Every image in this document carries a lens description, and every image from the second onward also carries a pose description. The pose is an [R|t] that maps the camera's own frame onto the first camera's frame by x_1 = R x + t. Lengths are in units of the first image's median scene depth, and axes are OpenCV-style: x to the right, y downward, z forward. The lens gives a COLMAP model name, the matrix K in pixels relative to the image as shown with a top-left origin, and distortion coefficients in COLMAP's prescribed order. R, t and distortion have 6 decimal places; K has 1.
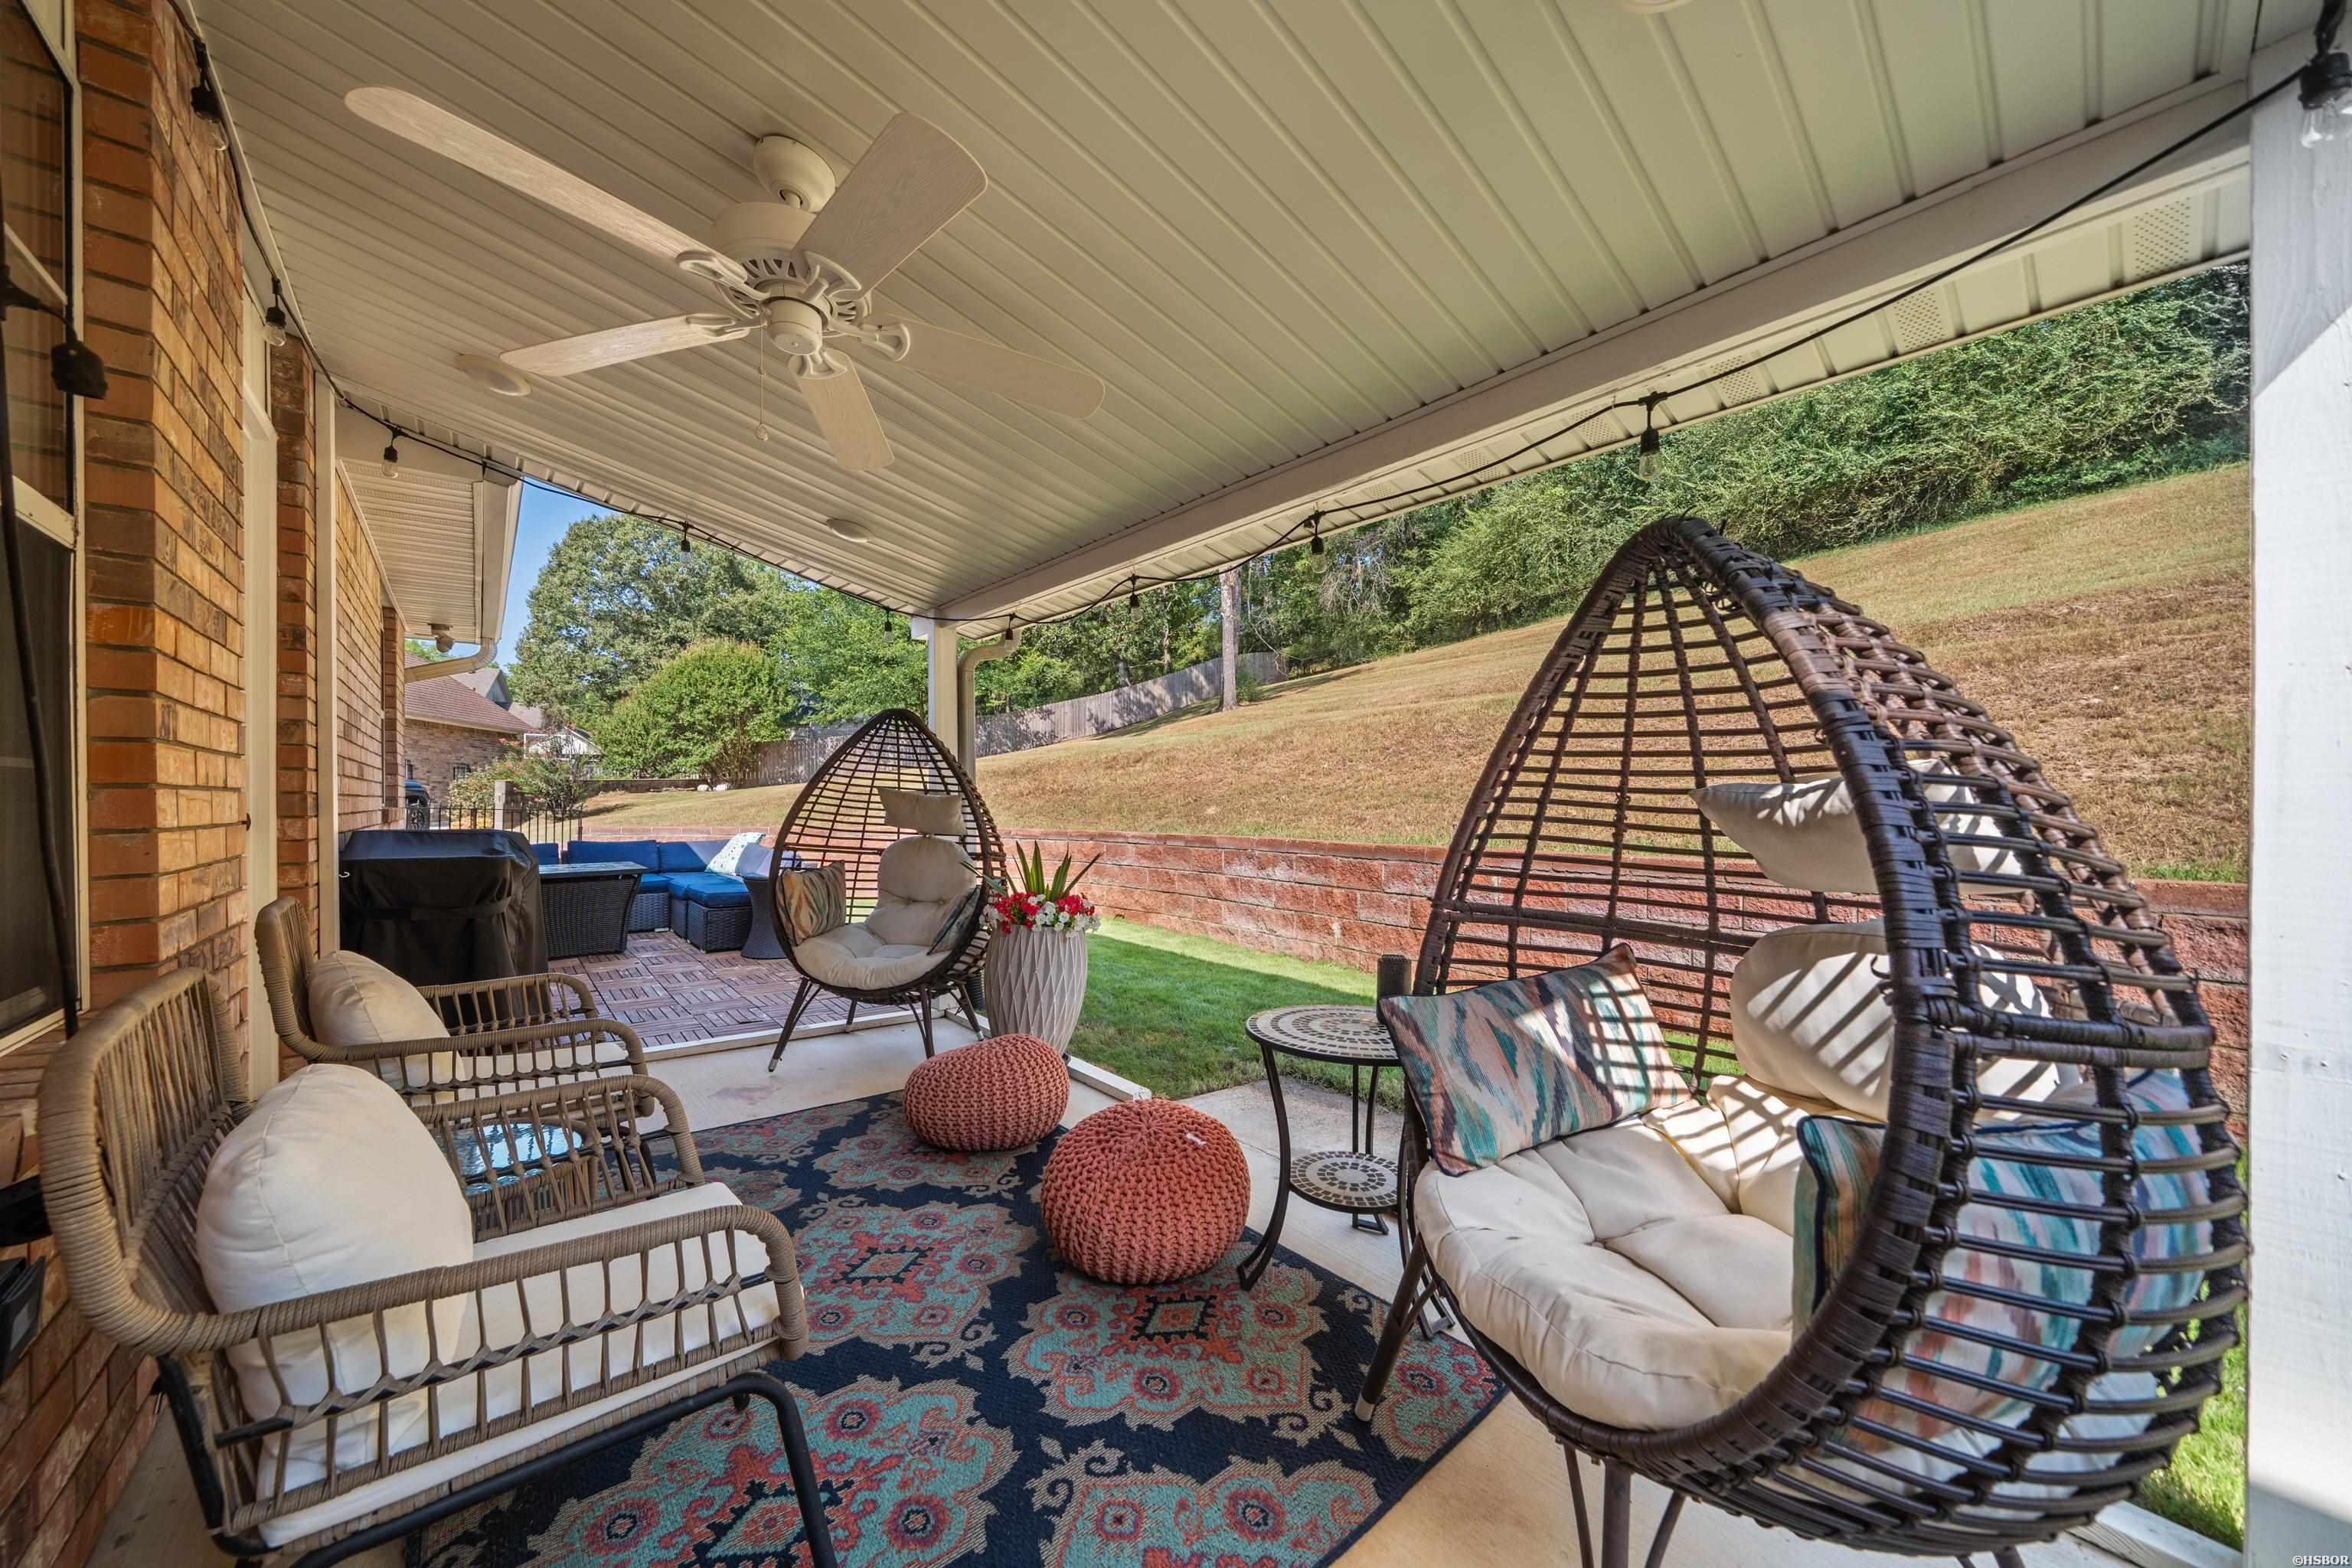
lens RADIAL K [[813.4, 0, 1181.2], [0, 813.4, 805.4], [0, 0, 1]] dist [-0.002701, -0.000213]
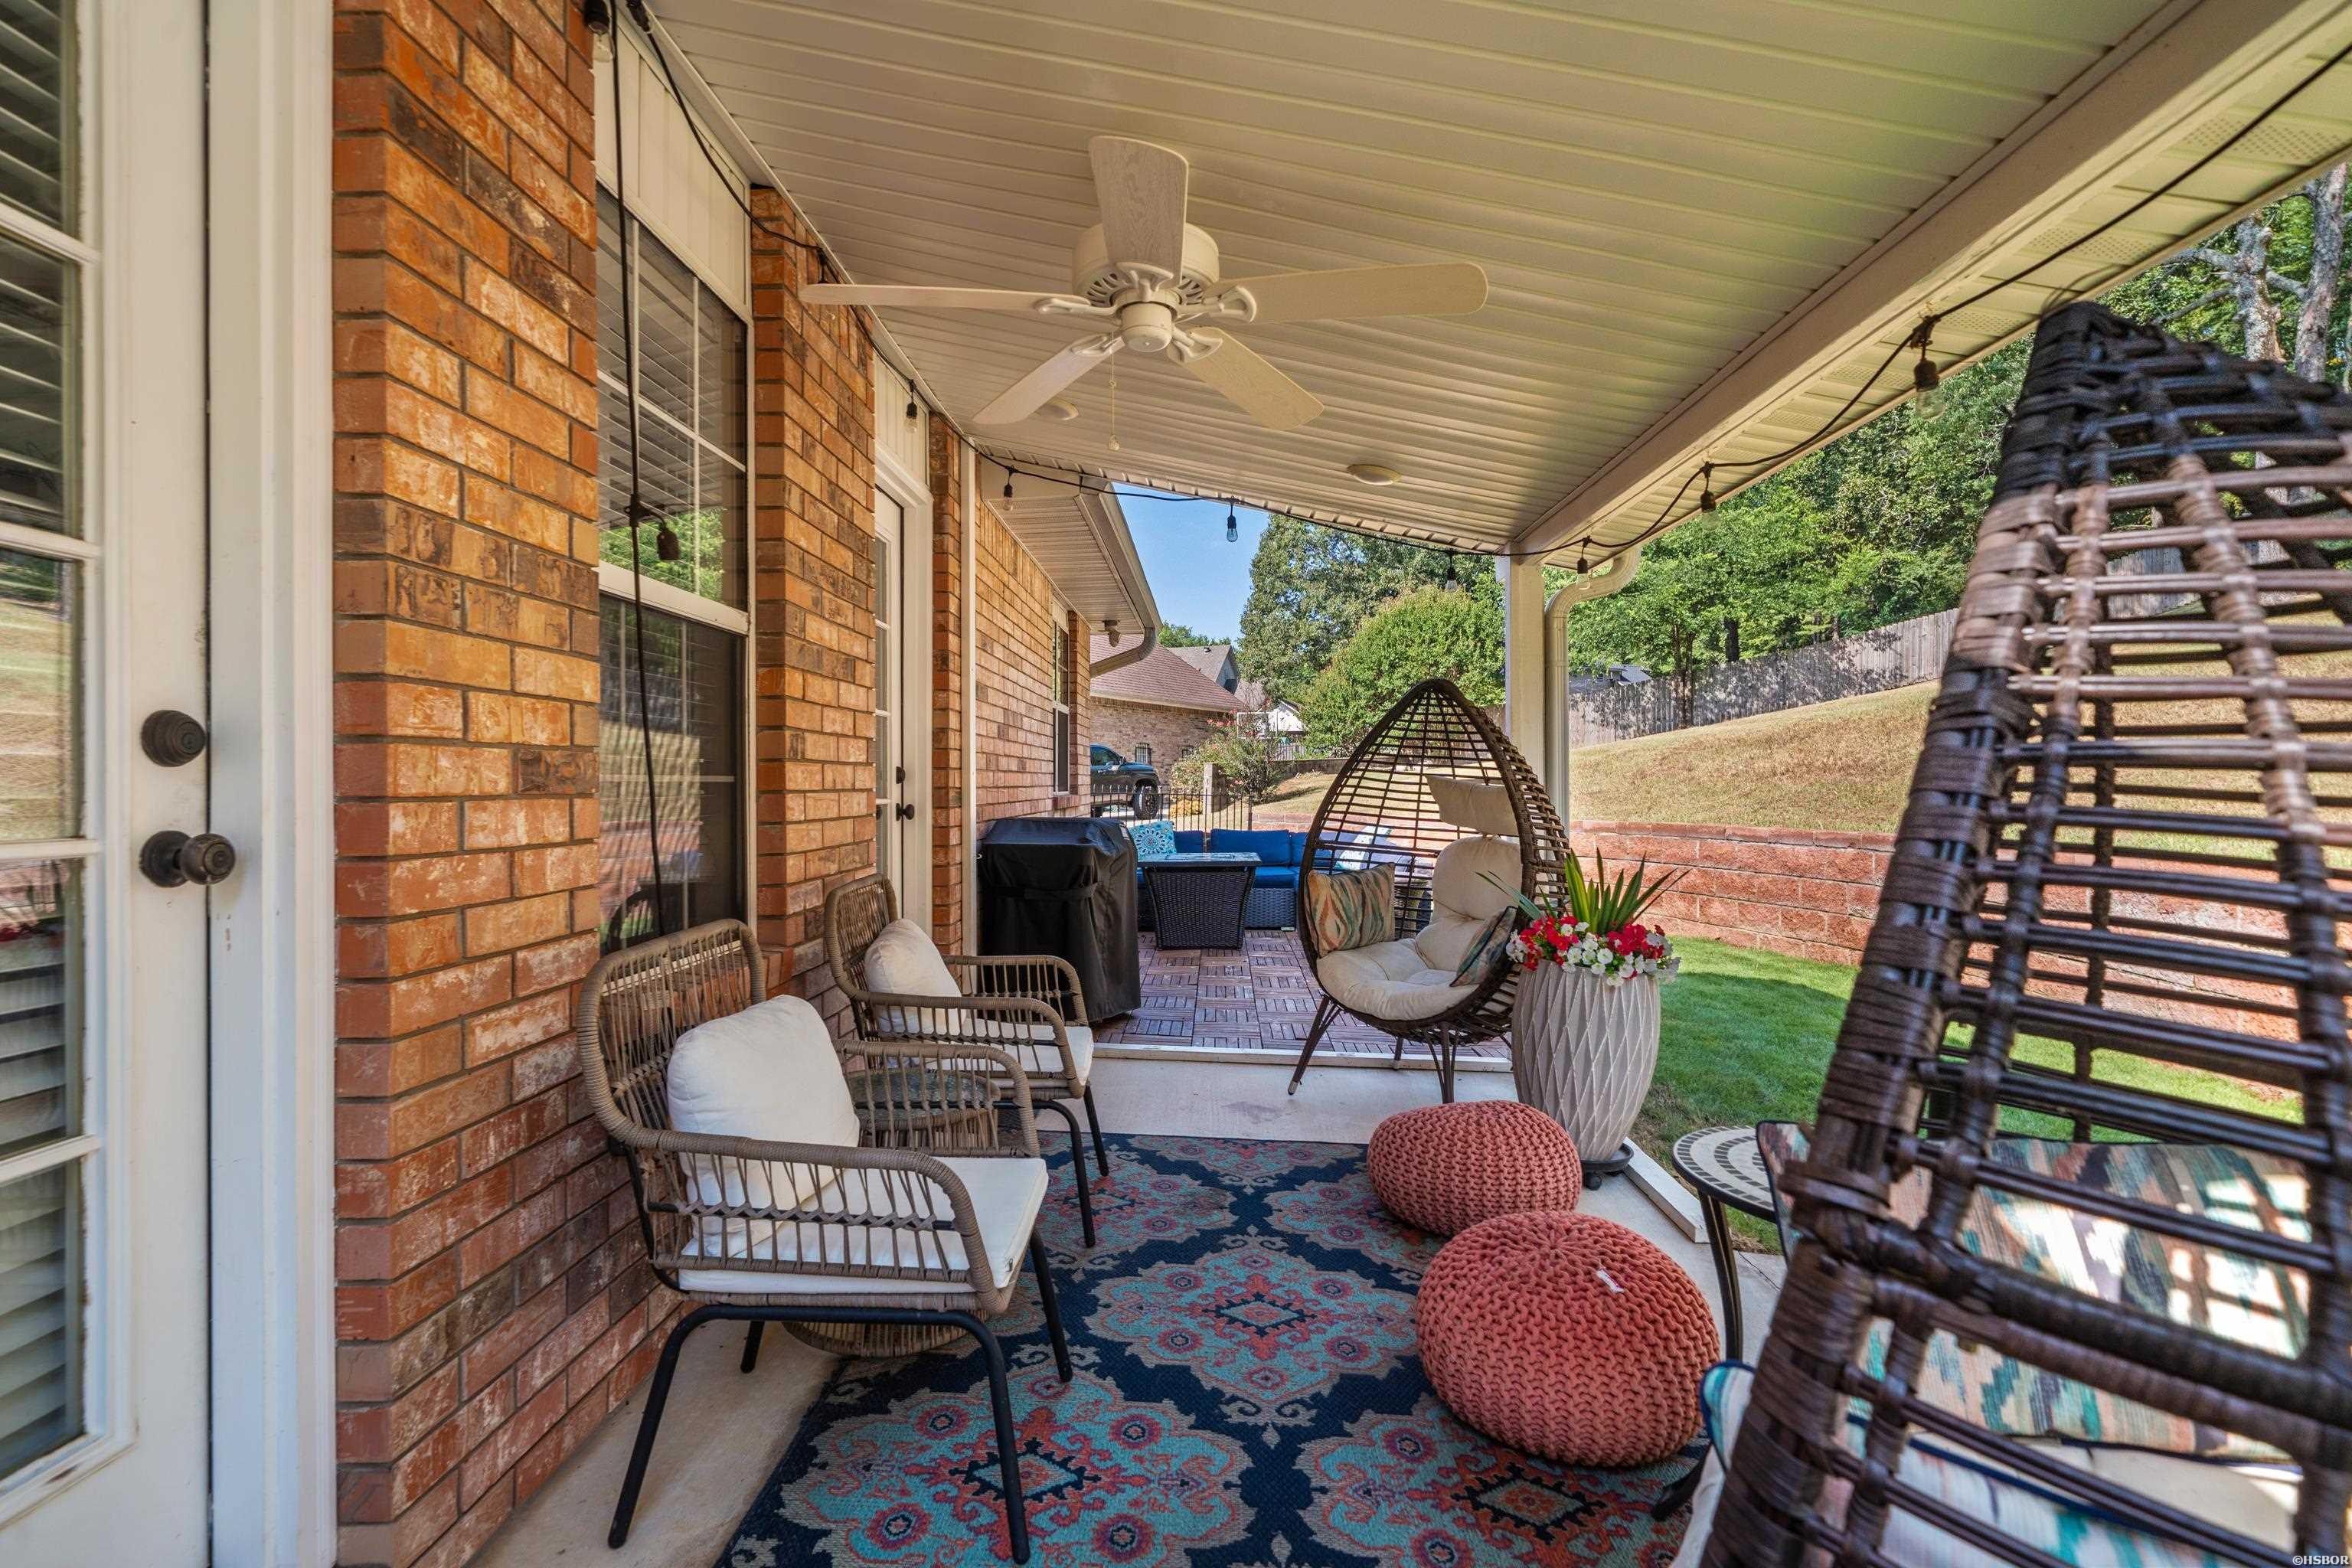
lens RADIAL K [[1107.9, 0, 1176.0], [0, 1107.9, 784.0], [0, 0, 1]] dist [0.002176, 0.000408]
pose [[0.728261, -0.002877, -0.685294, 0.121718], [0.001820, 0.999996, -0.002263, -0.006849], [0.685297, 0.000401, 0.728263, 0.010051]]
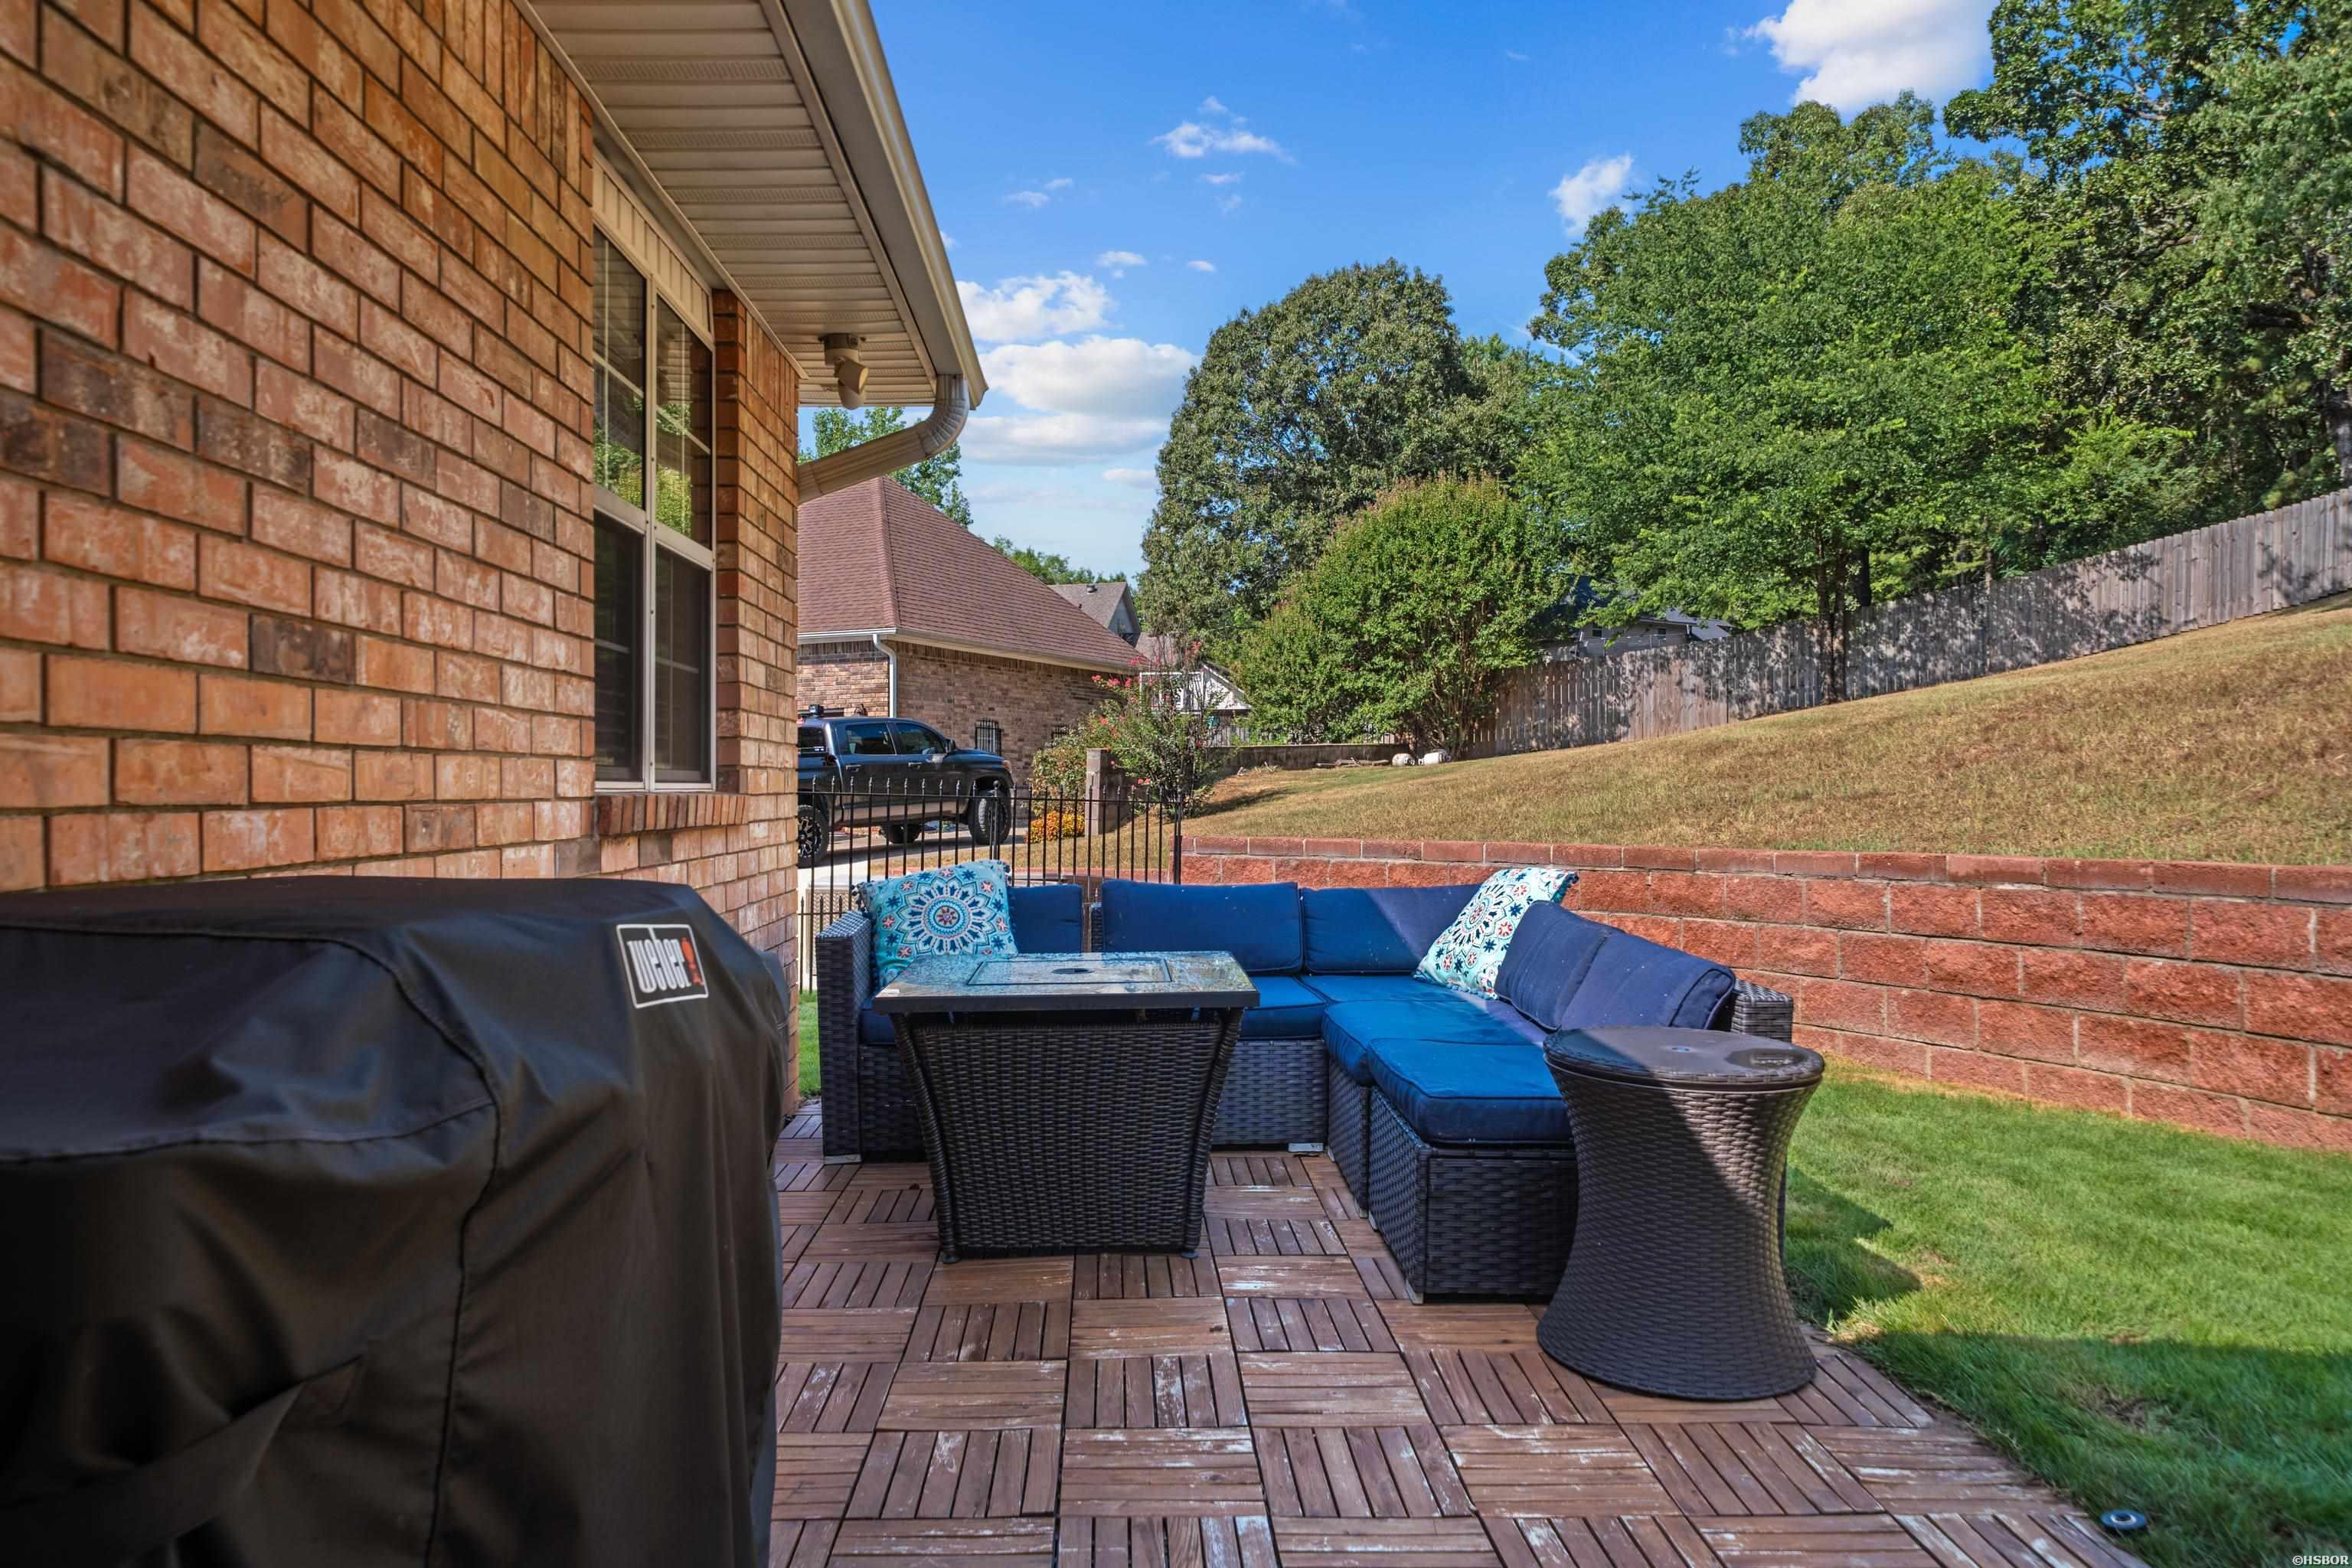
lens RADIAL K [[1569.2, 0, 1169.0], [0, 1569.2, 847.3], [0, 0, 1]] dist [0.002217, 0.001109]
pose [[0.779006, 0.020549, -0.626680, -0.272806], [0.000839, 0.999428, 0.033814, 0.003212], [0.627017, -0.026866, 0.778543, 0.453458]]
